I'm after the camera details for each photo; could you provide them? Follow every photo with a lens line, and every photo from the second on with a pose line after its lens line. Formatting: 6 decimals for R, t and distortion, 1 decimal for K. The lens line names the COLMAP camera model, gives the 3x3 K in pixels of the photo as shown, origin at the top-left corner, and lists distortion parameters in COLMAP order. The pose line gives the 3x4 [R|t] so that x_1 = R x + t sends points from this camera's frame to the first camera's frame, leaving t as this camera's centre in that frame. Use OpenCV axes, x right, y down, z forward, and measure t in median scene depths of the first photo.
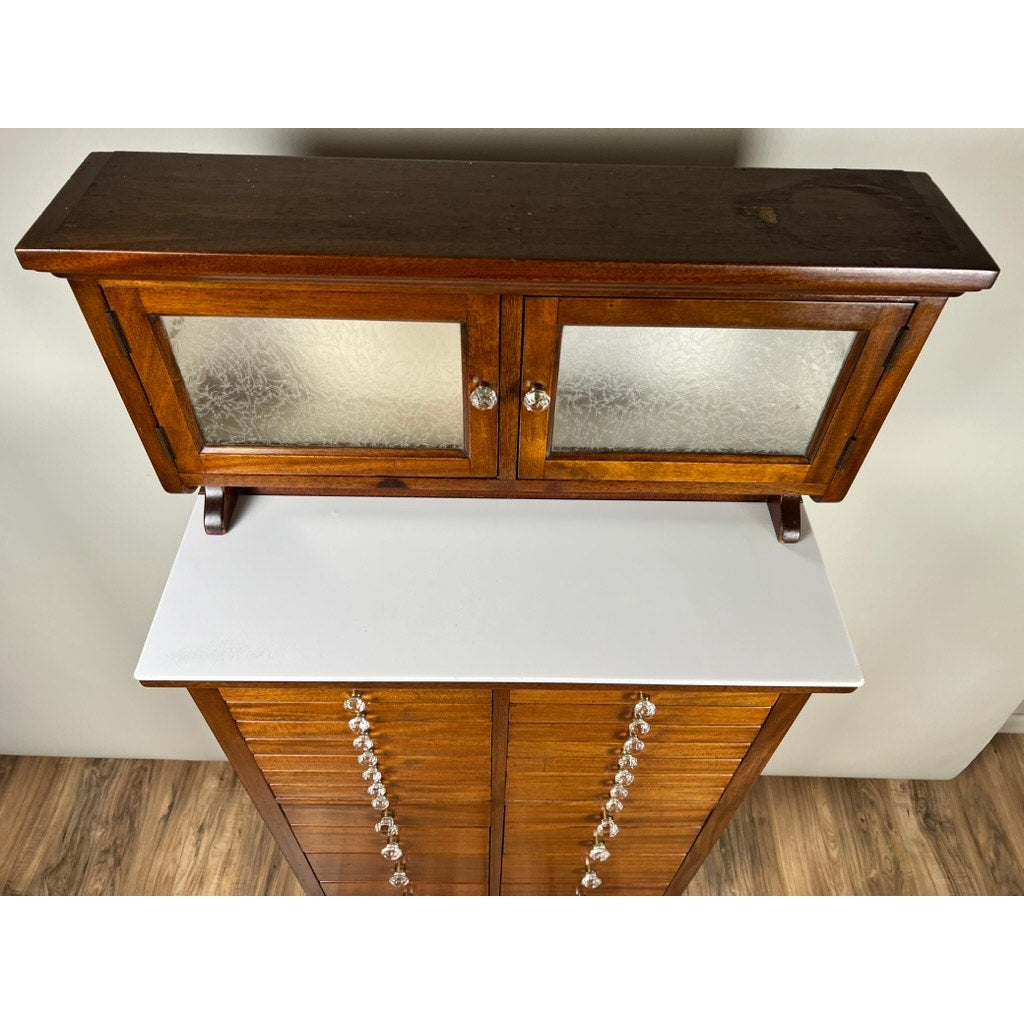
lens RADIAL K [[770.7, 0, 513.3], [0, 770.7, 509.2], [0, 0, 1]] dist [0.040952, -0.052332]
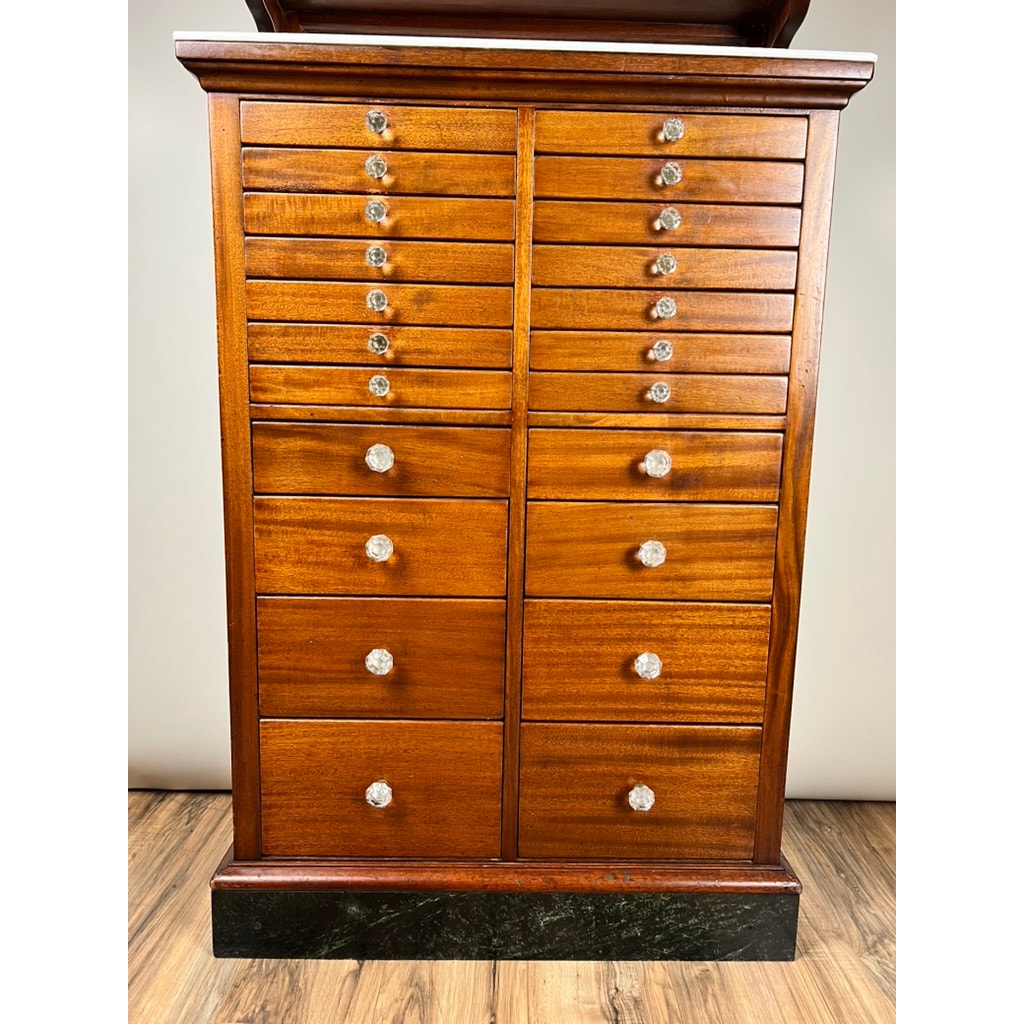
lens RADIAL K [[770.7, 0, 513.3], [0, 770.7, 509.2], [0, 0, 1]] dist [0.040952, -0.052332]
pose [[0.999861, -0.007788, 0.014725, -0.046365], [0.015393, 0.769894, -0.637986, 1.147537], [-0.006368, 0.638124, 0.769907, 0.505884]]
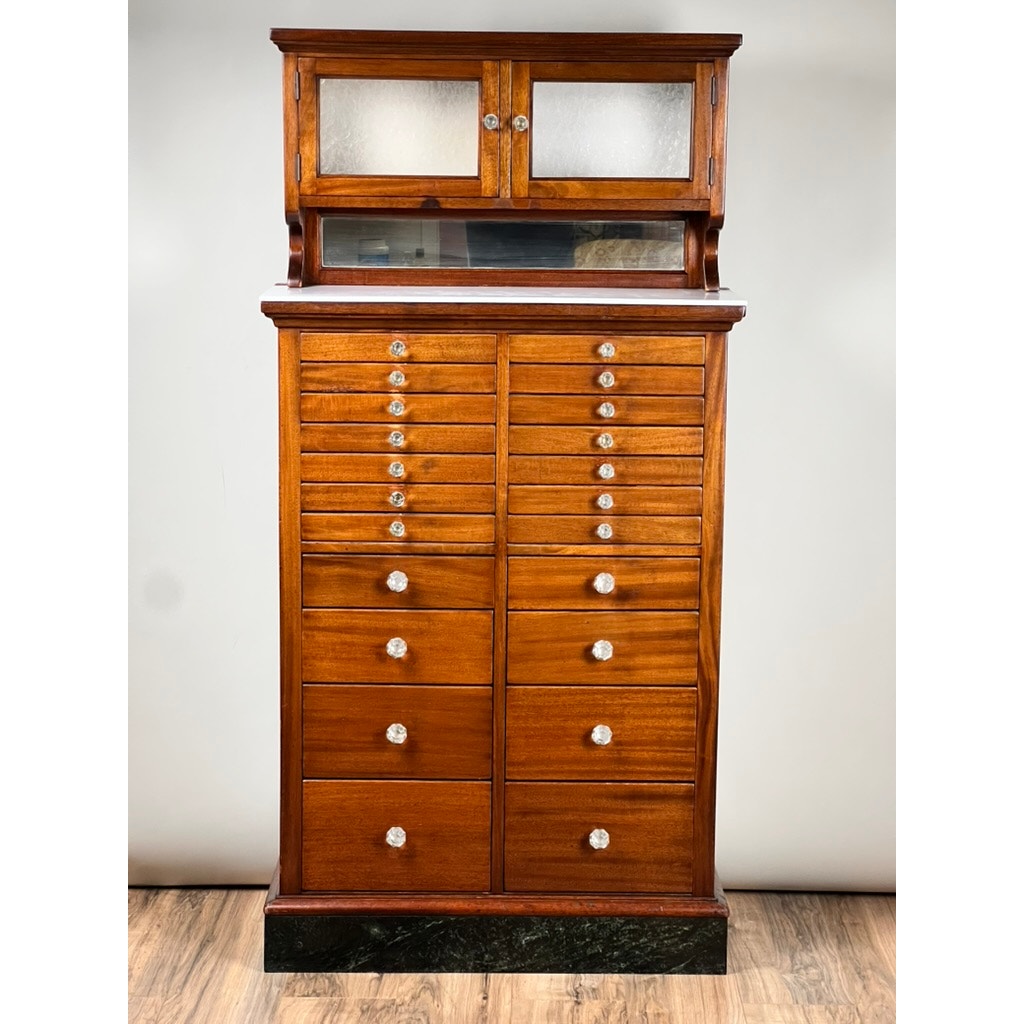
lens RADIAL K [[2274.5, 0, 510.7], [0, 2274.5, 505.8], [0, 0, 1]] dist [-0.154296, 5.301795]
pose [[0.999837, -0.017439, 0.004692, -0.024034], [0.016476, 0.774479, -0.632384, 2.788498], [0.007394, 0.632359, 0.774640, -1.810173]]
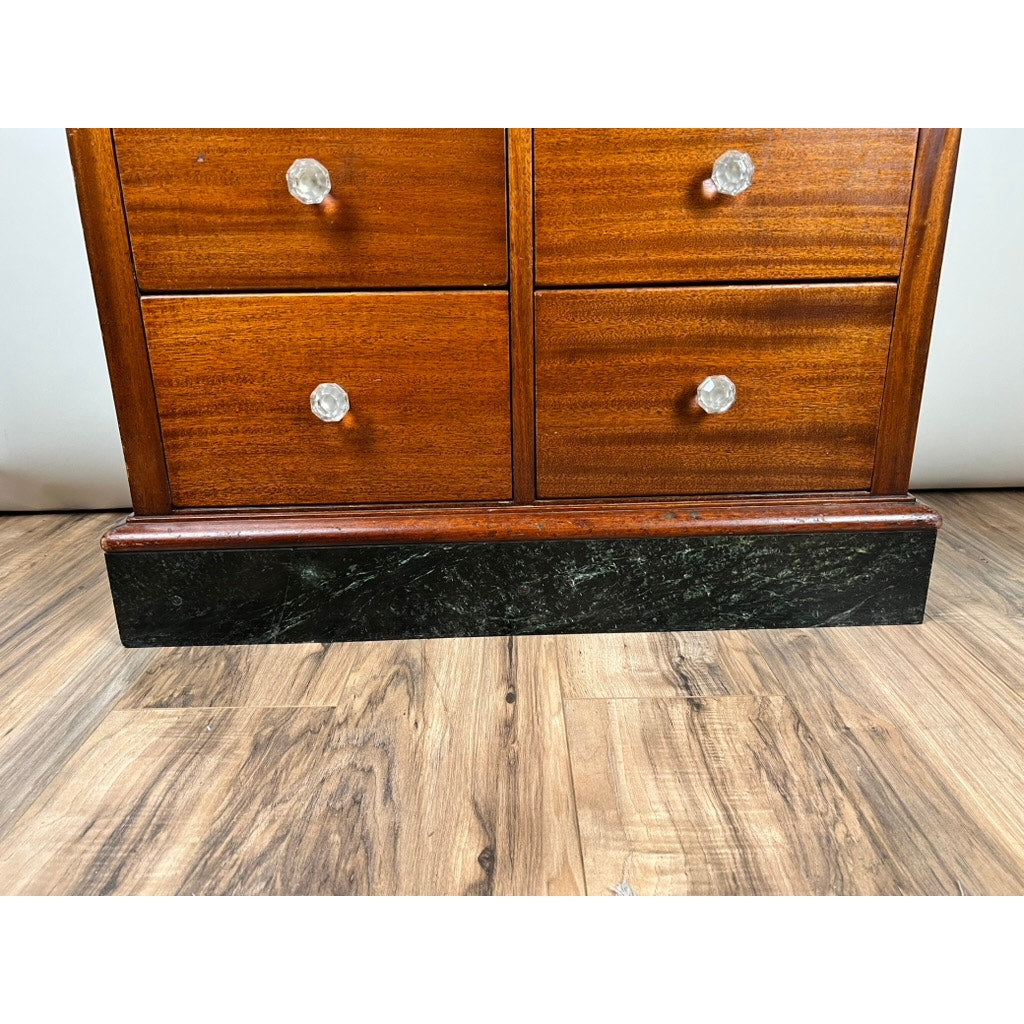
lens RADIAL K [[779.4, 0, 512.0], [0, 779.4, 512.0], [0, 0, 1]] dist [0.058263, -0.097946]
pose [[0.998656, -0.051353, 0.007034, -0.058246], [0.048085, 0.867209, -0.495618, 1.222314], [0.019352, 0.495290, 0.868512, 0.973120]]
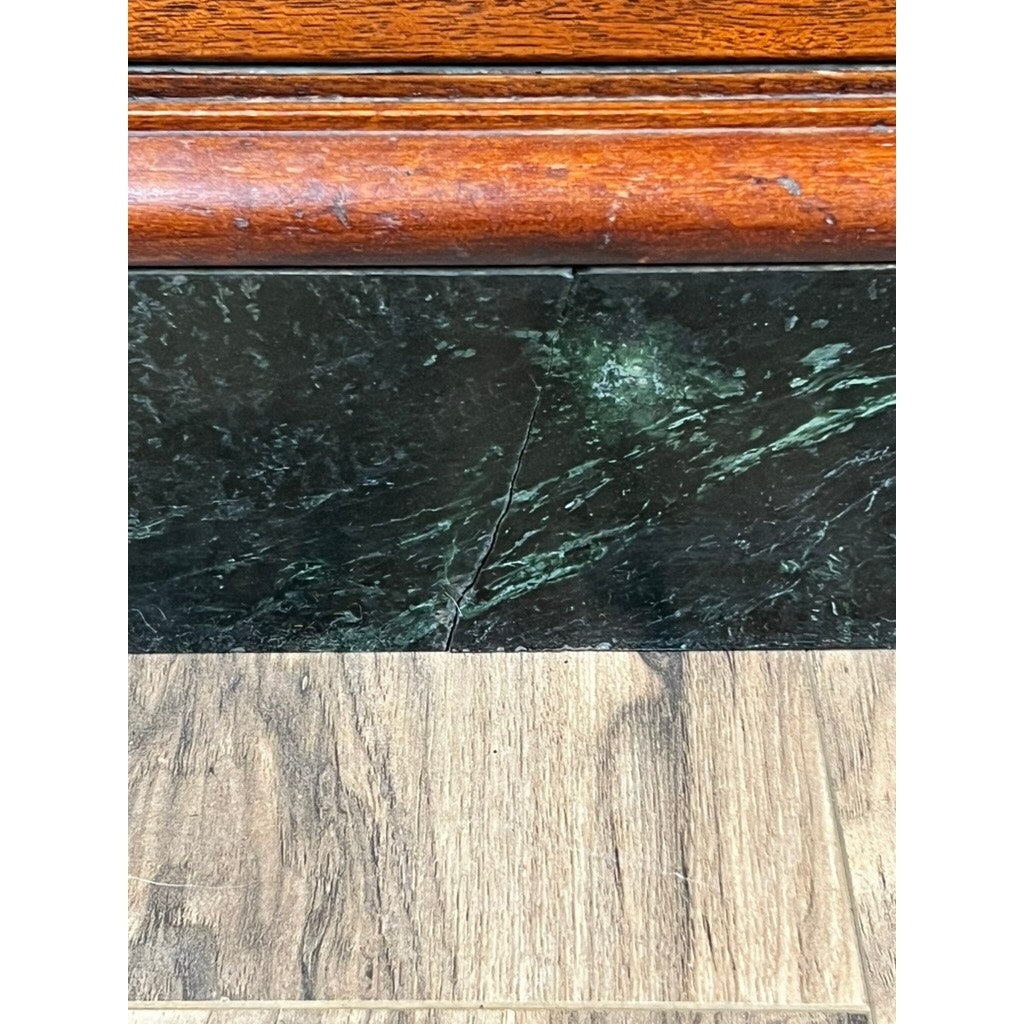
lens RADIAL K [[2310.9, 0, 512.0], [0, 2310.9, 512.0], [0, 0, 1]] dist [0.193947, 0.130561]
pose [[0.999570, -0.029189, 0.002659, -0.275825], [0.028911, 0.966968, -0.253253, 1.048339], [0.004821, 0.253221, 0.967396, 1.170027]]
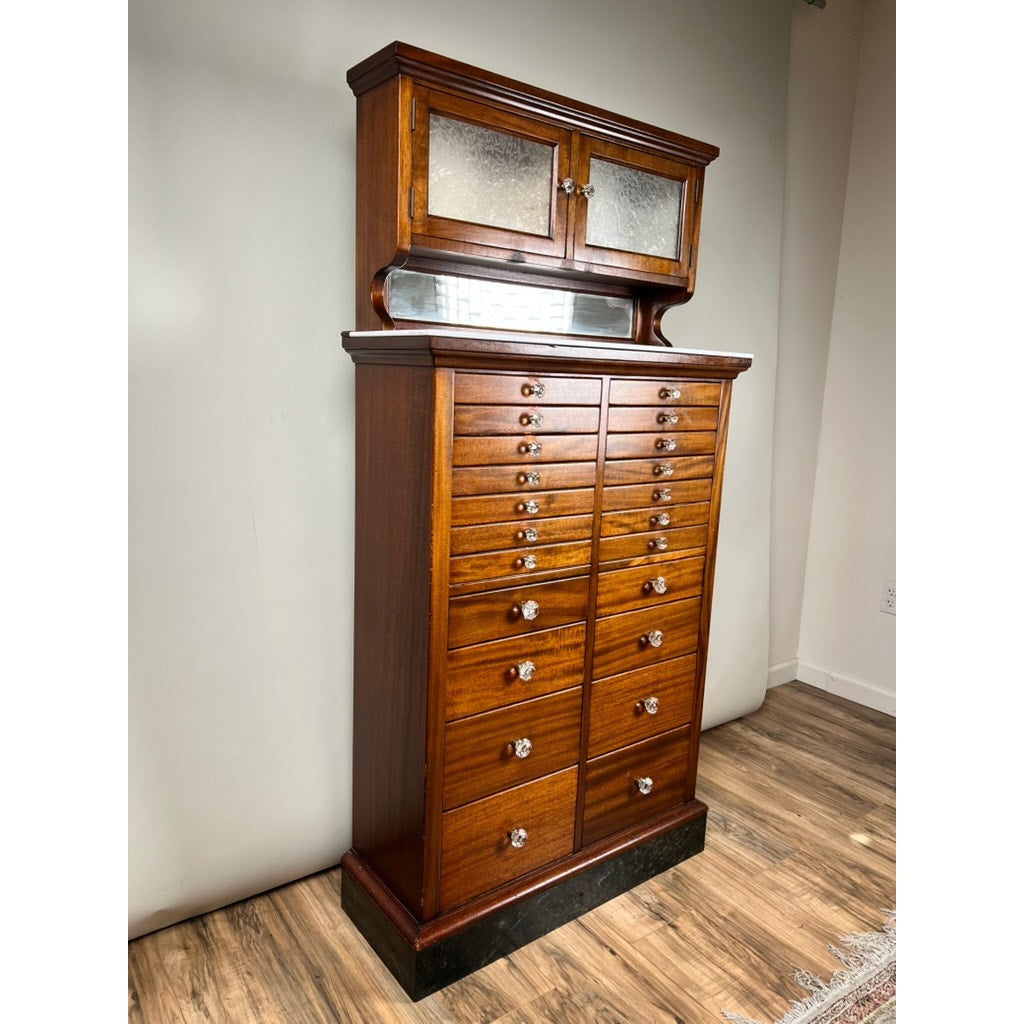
lens RADIAL K [[771.8, 0, 510.7], [0, 771.8, 514.5], [0, 0, 1]] dist [0.047505, -0.062330]
pose [[0.795150, -0.102913, 0.597616, -1.029573], [0.438691, 0.778013, -0.449717, 0.961345], [-0.418672, 0.619762, 0.663784, 0.192396]]
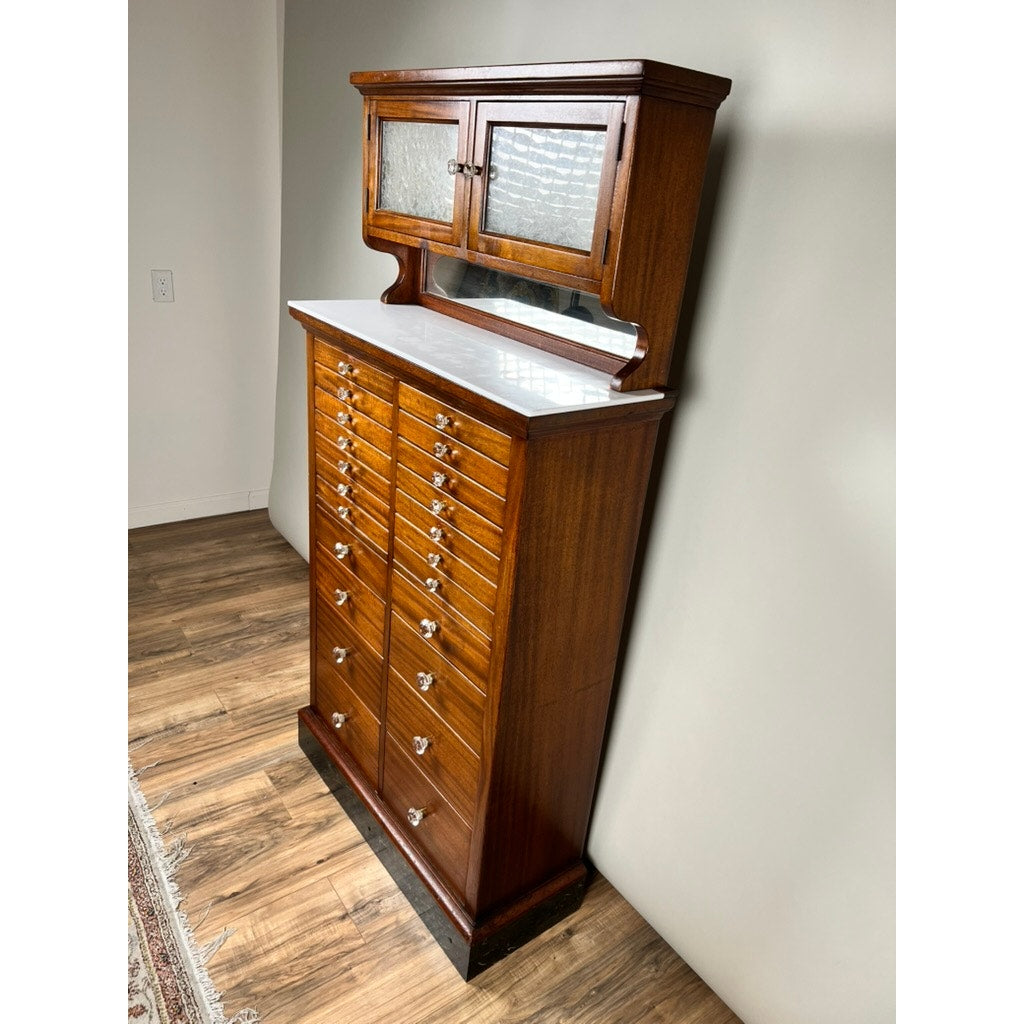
lens RADIAL K [[777.1, 0, 515.0], [0, 777.1, 509.4], [0, 0, 1]] dist [0.056109, -0.069606]
pose [[0.608212, 0.347254, -0.713788, 1.167700], [-0.642818, 0.743029, -0.186259, 0.496886], [0.465686, 0.572121, 0.675140, 0.212087]]
